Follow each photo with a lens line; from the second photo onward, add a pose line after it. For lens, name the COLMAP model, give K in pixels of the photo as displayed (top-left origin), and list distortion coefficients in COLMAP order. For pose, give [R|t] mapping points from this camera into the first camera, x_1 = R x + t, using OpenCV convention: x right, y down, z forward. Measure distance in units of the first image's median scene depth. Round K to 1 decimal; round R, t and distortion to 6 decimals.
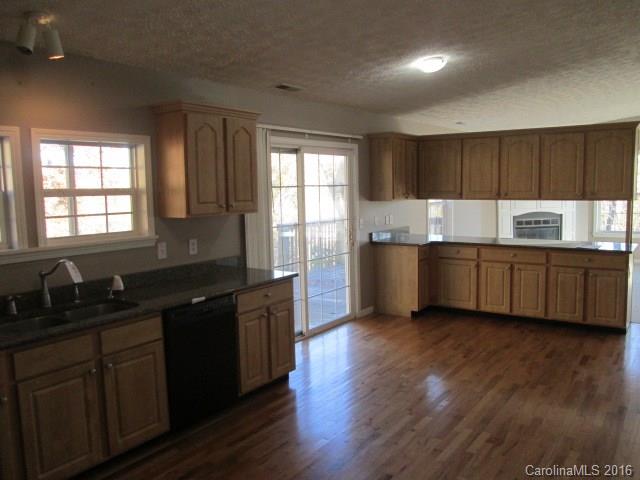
lens RADIAL K [[534.7, 0, 317.6], [0, 534.7, 242.3], [0, 0, 1]] dist [-0.042374, 0.014391]
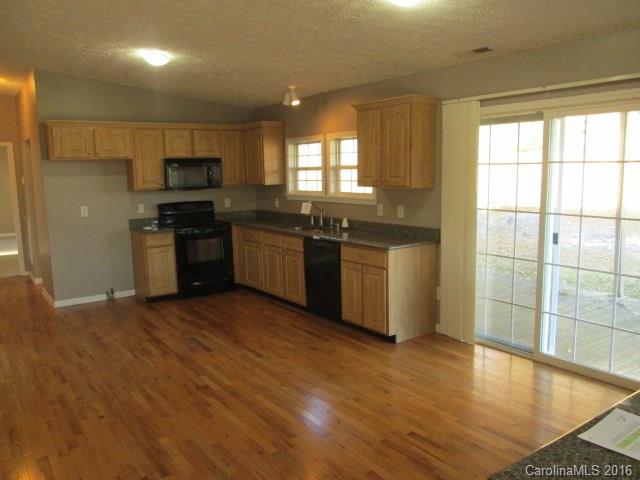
lens RADIAL K [[534.7, 0, 318.1], [0, 534.7, 239.1], [0, 0, 1]] dist [-0.042374, 0.014391]
pose [[-0.344800, 0.153678, -0.926011, 1.104374], [-0.067242, 0.979929, 0.187663, -0.165748], [0.936265, 0.126973, -0.327546, 1.347261]]
